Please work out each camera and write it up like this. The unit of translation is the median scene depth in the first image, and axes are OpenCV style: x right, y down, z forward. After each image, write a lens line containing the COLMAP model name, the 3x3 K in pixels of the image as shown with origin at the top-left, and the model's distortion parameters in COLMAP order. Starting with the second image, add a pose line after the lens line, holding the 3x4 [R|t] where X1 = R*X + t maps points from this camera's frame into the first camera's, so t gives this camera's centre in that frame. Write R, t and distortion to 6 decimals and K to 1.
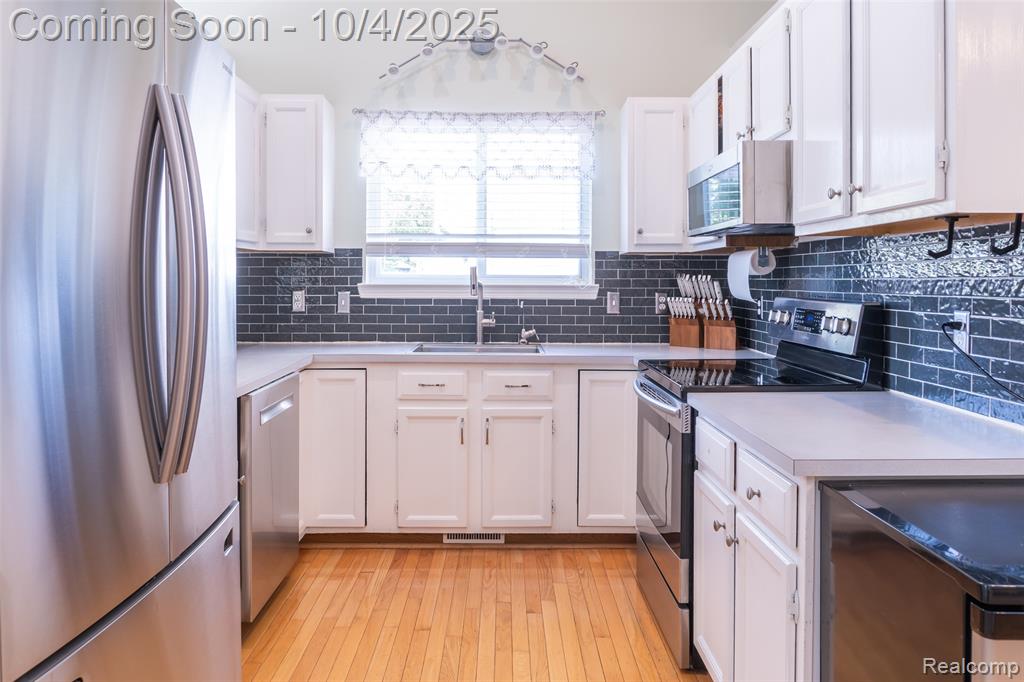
lens RADIAL K [[774.0, 0, 522.6], [0, 774.0, 289.4], [0, 0, 1]] dist [-0.022125, 0.002677]
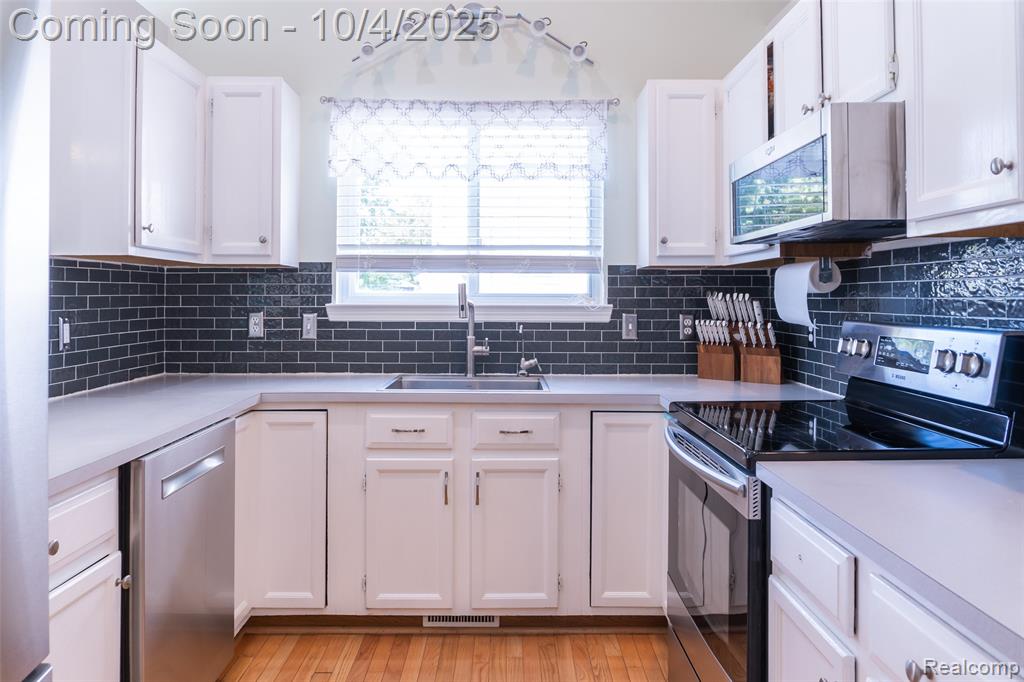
lens RADIAL K [[743.7, 0, 519.4], [0, 743.7, 289.5], [0, 0, 1]] dist [-0.016601, -0.003633]
pose [[0.999983, -0.001008, -0.005715, 0.002035], [0.000869, 0.999704, -0.024317, -0.003487], [0.005738, 0.024312, 0.999688, 0.203354]]
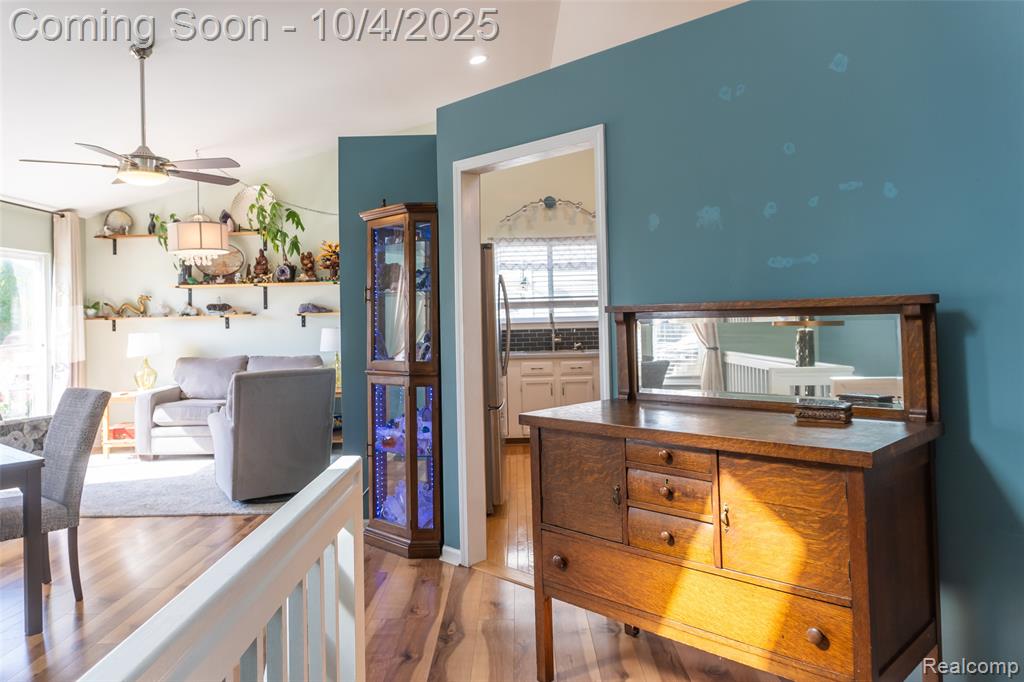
lens RADIAL K [[743.7, 0, 519.4], [0, 743.7, 289.5], [0, 0, 1]] dist [-0.016601, -0.003633]
pose [[0.999415, -0.031399, -0.013533, -0.119129], [0.030724, 0.998399, -0.047487, -0.001089], [0.015002, 0.047043, 0.998780, -1.001395]]
